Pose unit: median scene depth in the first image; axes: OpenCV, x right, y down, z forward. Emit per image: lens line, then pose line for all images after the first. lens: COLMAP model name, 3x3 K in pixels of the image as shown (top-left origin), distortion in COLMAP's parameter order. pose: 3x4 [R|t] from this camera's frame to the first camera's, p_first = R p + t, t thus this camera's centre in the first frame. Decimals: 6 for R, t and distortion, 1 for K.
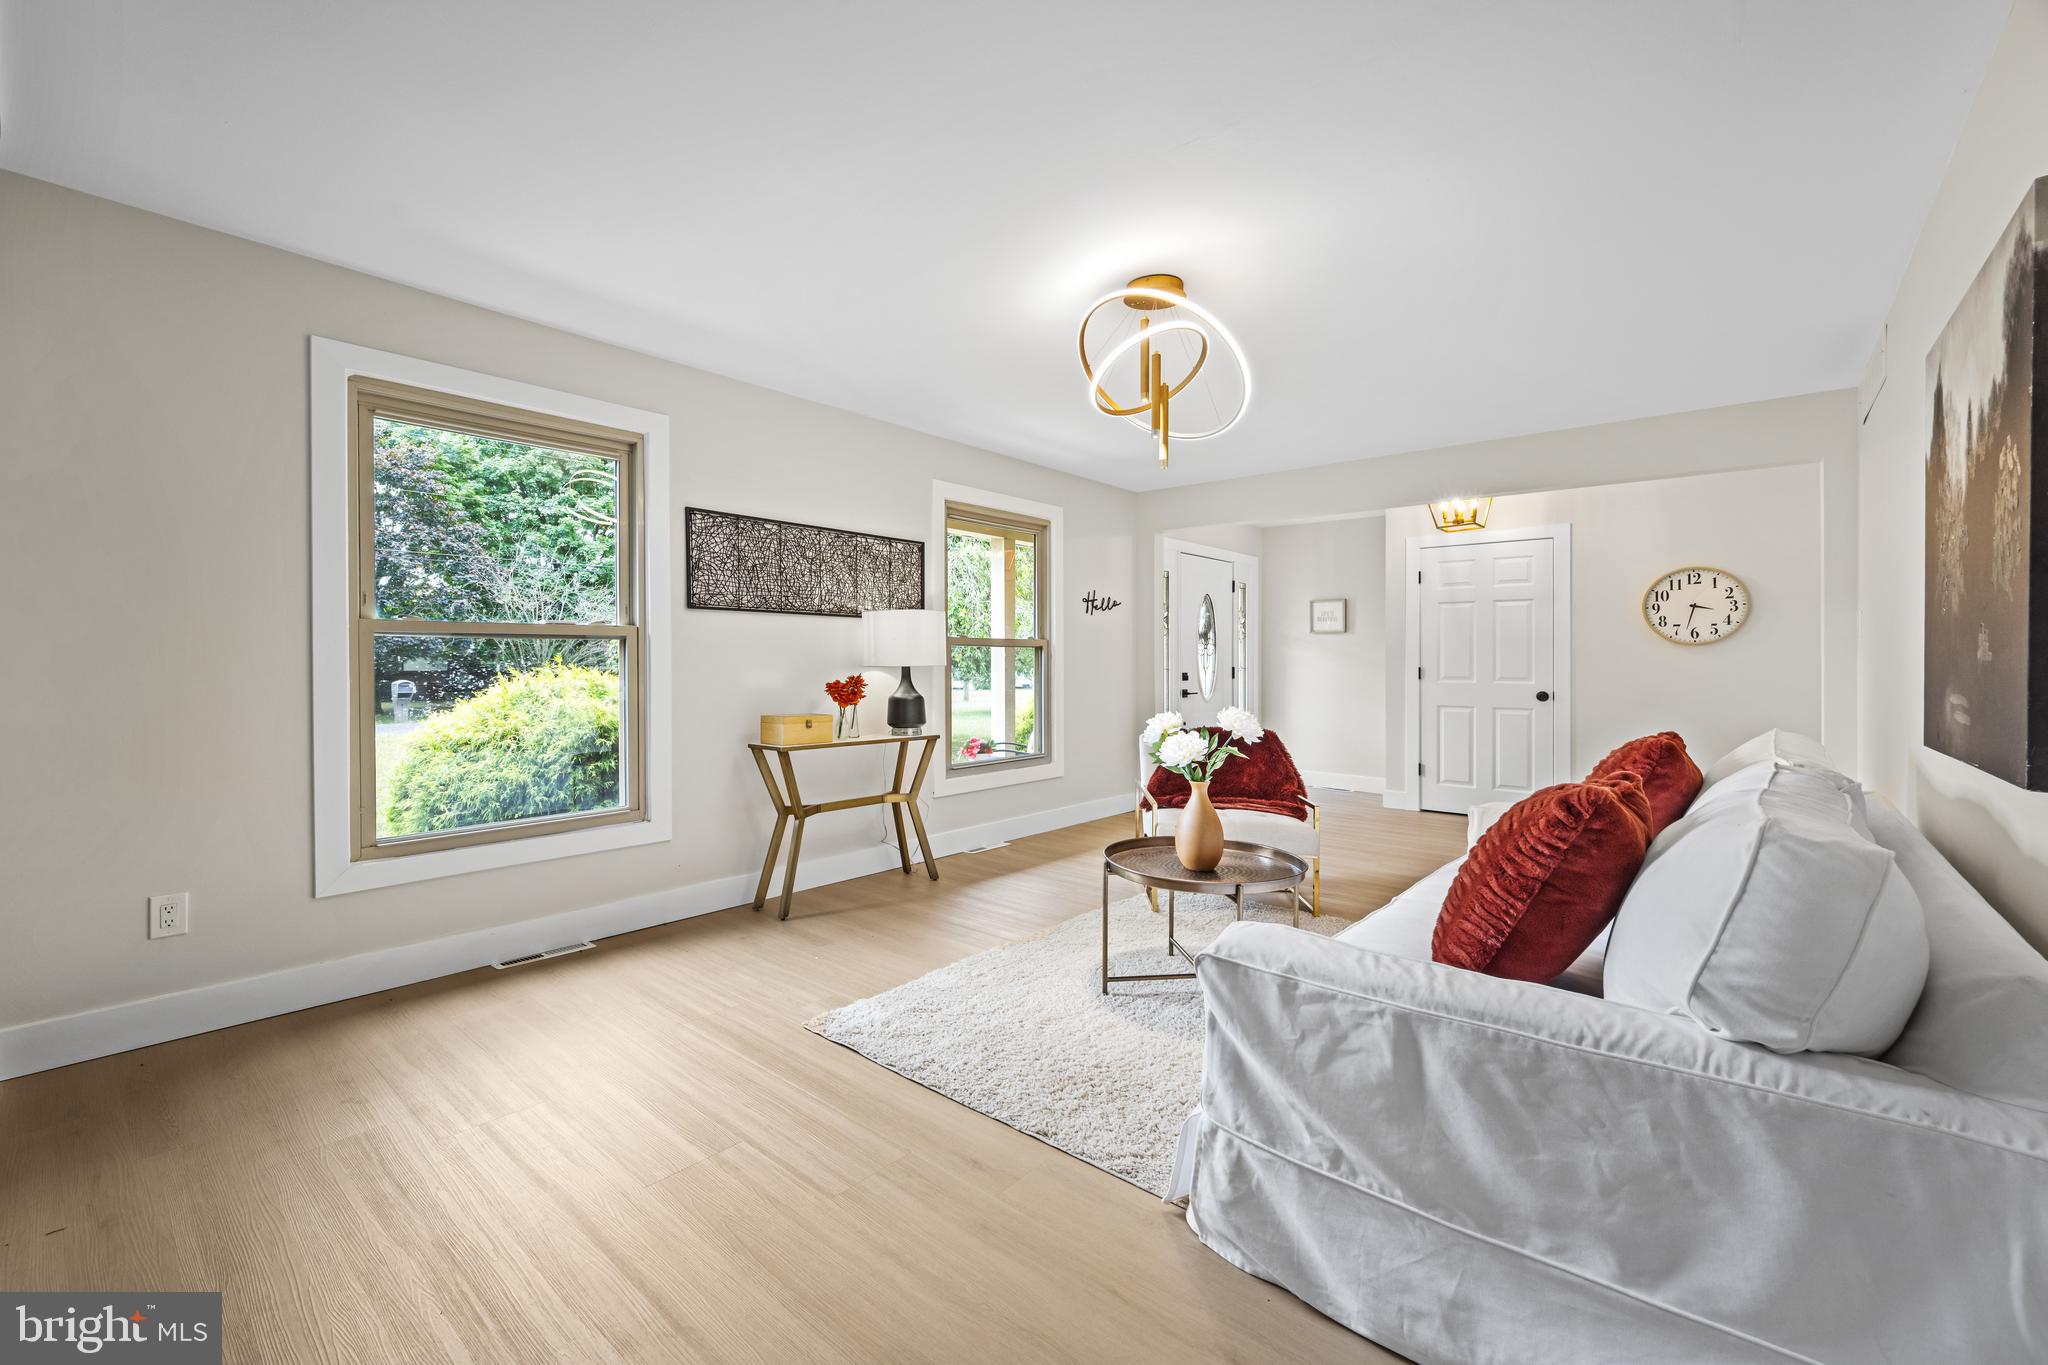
lens RADIAL K [[812.8, 0, 1020.5], [0, 812.8, 662.1], [0, 0, 1]] dist [0.051438, -0.000118]
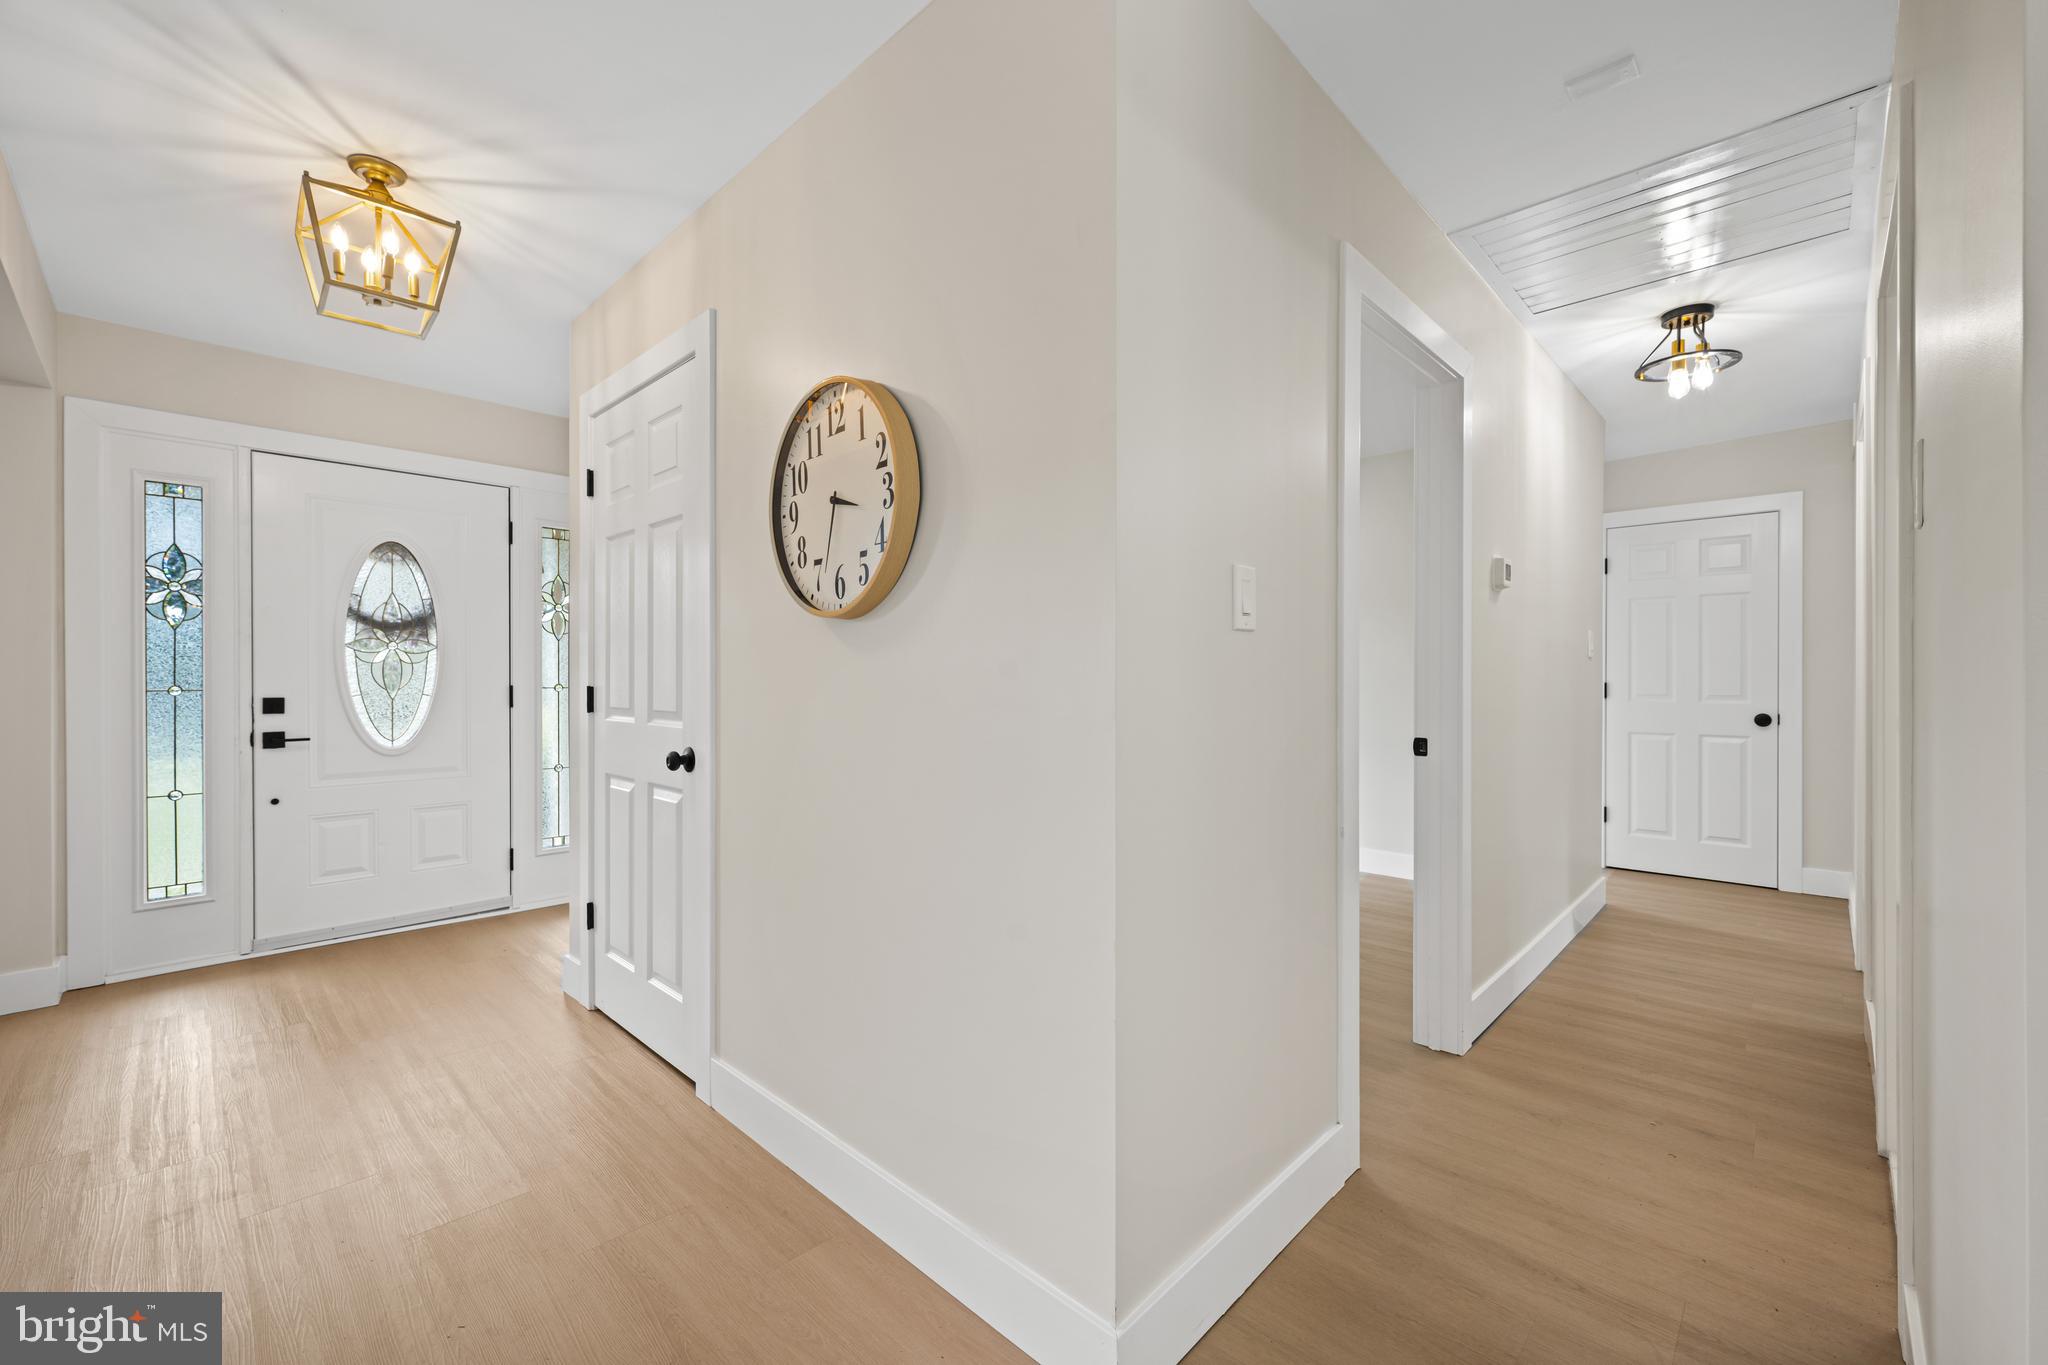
lens RADIAL K [[833.6, 0, 1030.5], [0, 833.6, 676.5], [0, 0, 1]] dist [-0.000011, 0.000093]
pose [[0.999364, -0.001178, -0.035643, 0.899544], [0.001024, 0.999990, -0.004334, 0.003869], [0.035648, 0.004294, 0.999355, 0.683135]]
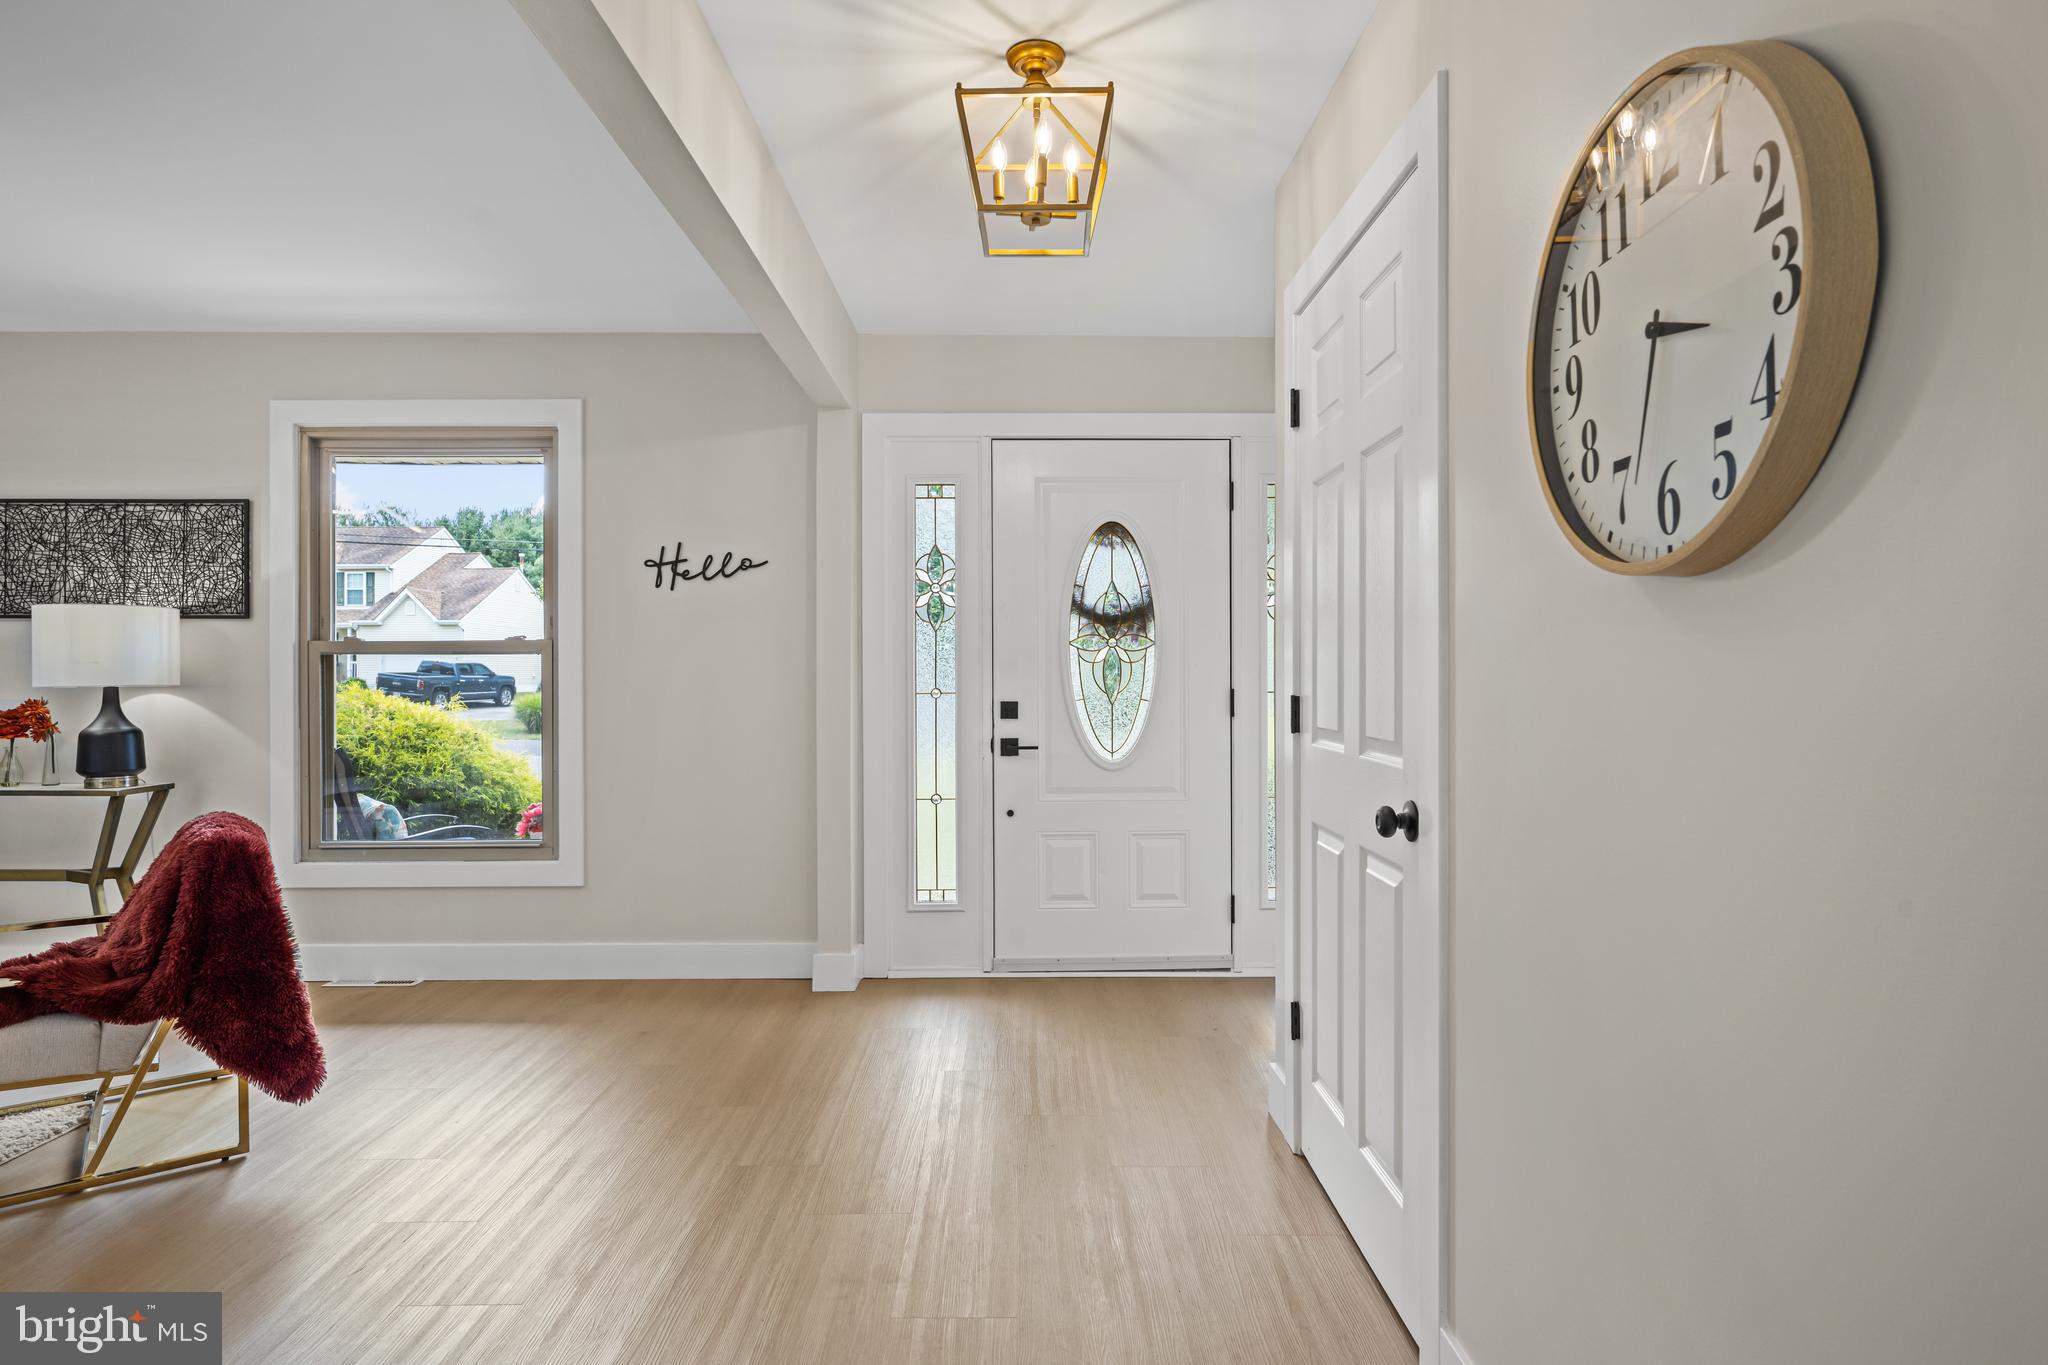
lens RADIAL K [[1102.4, 0, 1024.9], [0, 1102.4, 675.5], [0, 0, 1]] dist [-0.005900, 0.000610]
pose [[0.676961, -0.001140, -0.736018, 0.882691], [0.001793, 0.999998, 0.000100, -0.002072], [0.736016, -0.001388, 0.676962, 0.781203]]
